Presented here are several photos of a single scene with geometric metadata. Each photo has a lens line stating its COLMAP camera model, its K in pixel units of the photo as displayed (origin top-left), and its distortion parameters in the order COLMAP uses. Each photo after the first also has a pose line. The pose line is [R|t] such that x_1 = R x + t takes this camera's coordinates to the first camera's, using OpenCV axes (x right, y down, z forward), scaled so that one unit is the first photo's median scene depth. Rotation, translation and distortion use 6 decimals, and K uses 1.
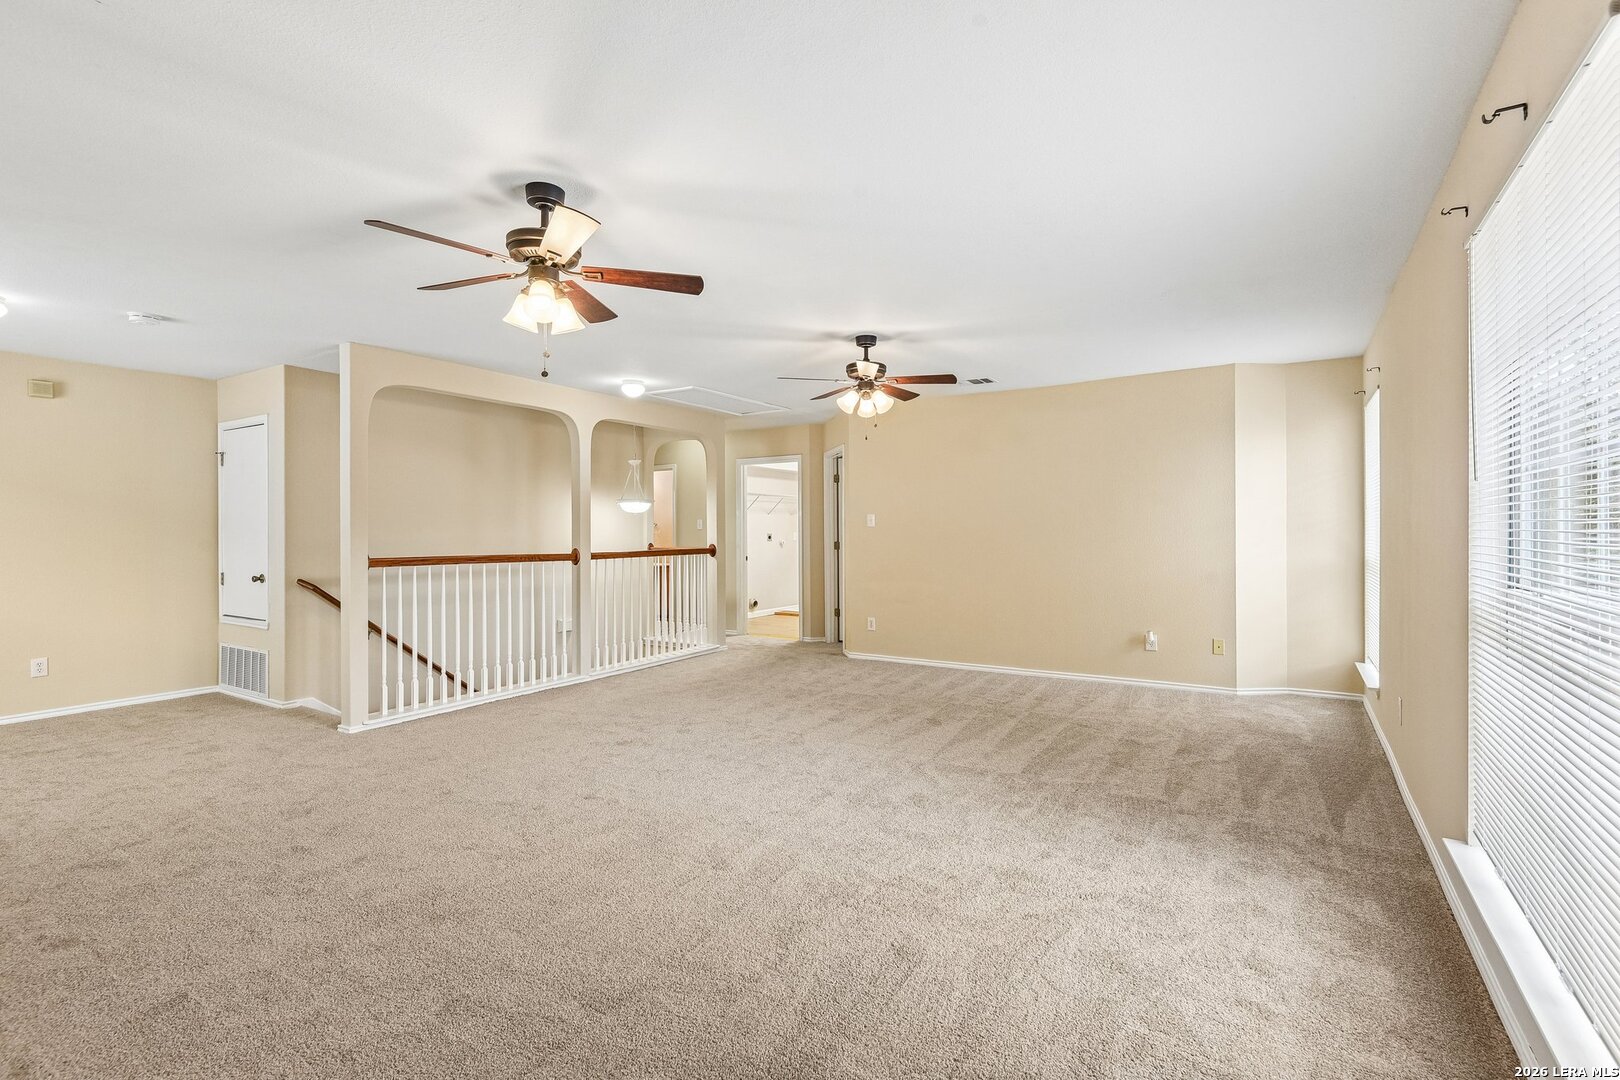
lens RADIAL K [[748.7, 0, 812.6], [0, 748.7, 536.6], [0, 0, 1]] dist [0.001369, -0.000726]
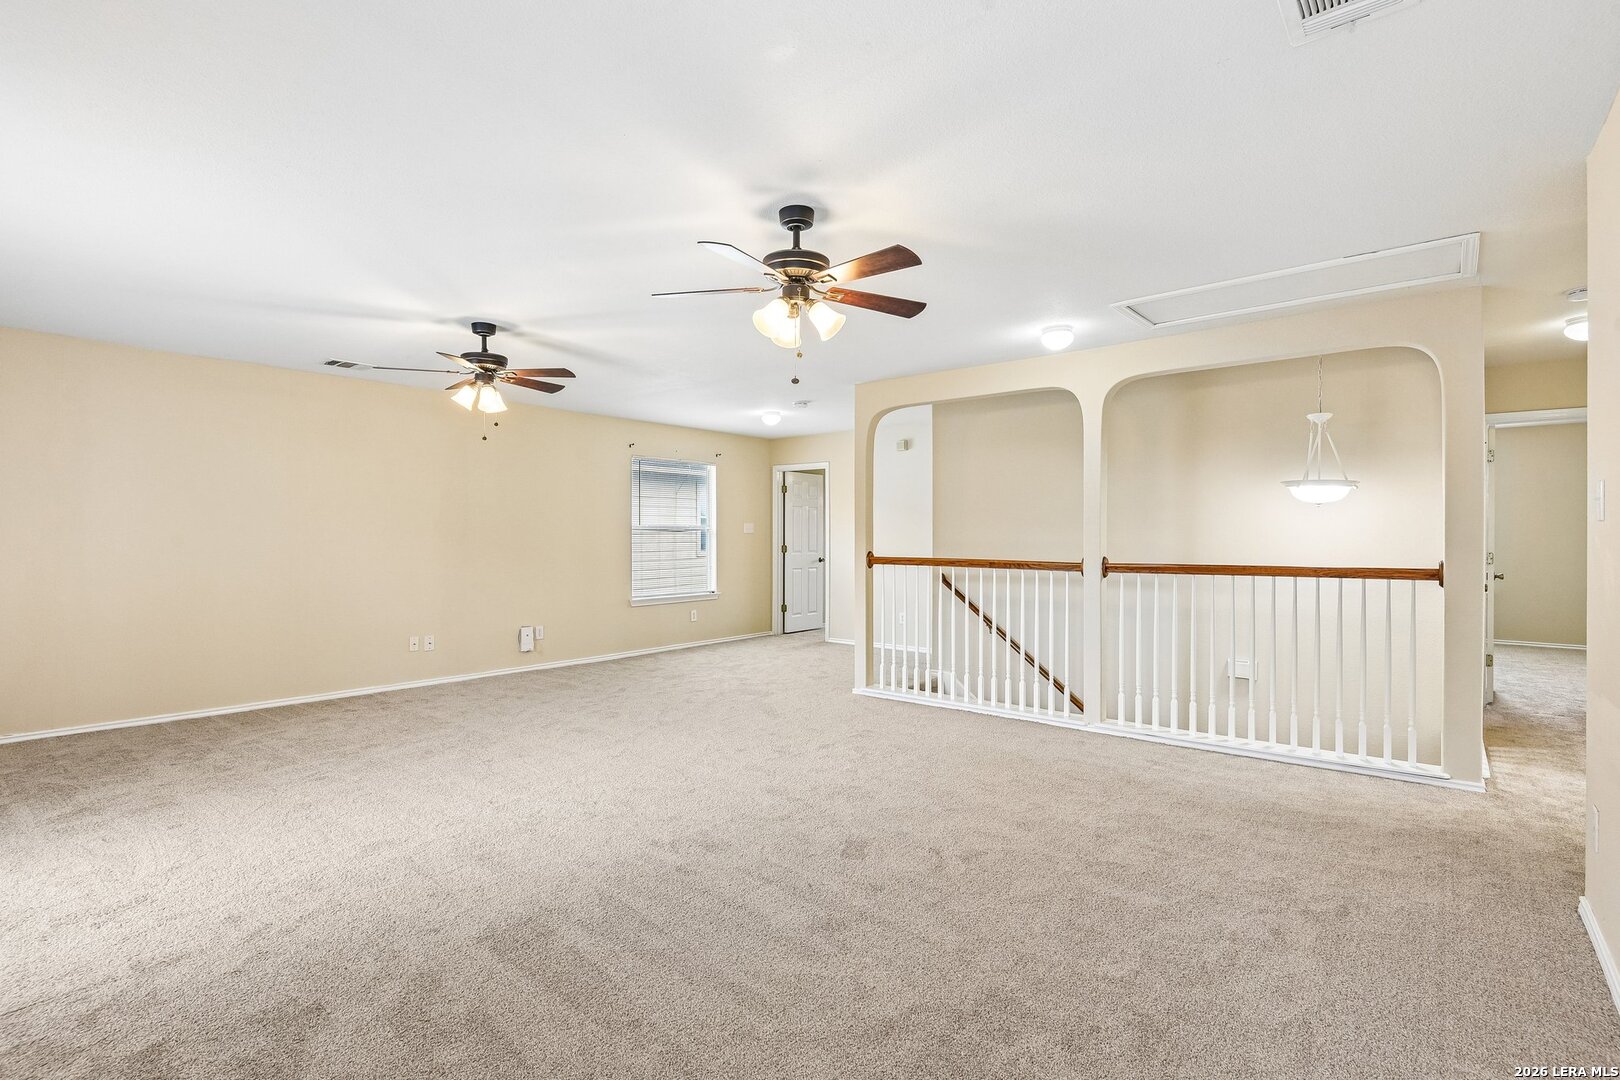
lens RADIAL K [[748.7, 0, 813.1], [0, 748.7, 536.0], [0, 0, 1]] dist [0.001369, -0.000726]
pose [[-0.117682, 0.002692, -0.993048, 0.500819], [-0.002452, 0.999992, 0.003001, -0.007945], [0.993048, 0.002789, -0.117674, 0.821328]]
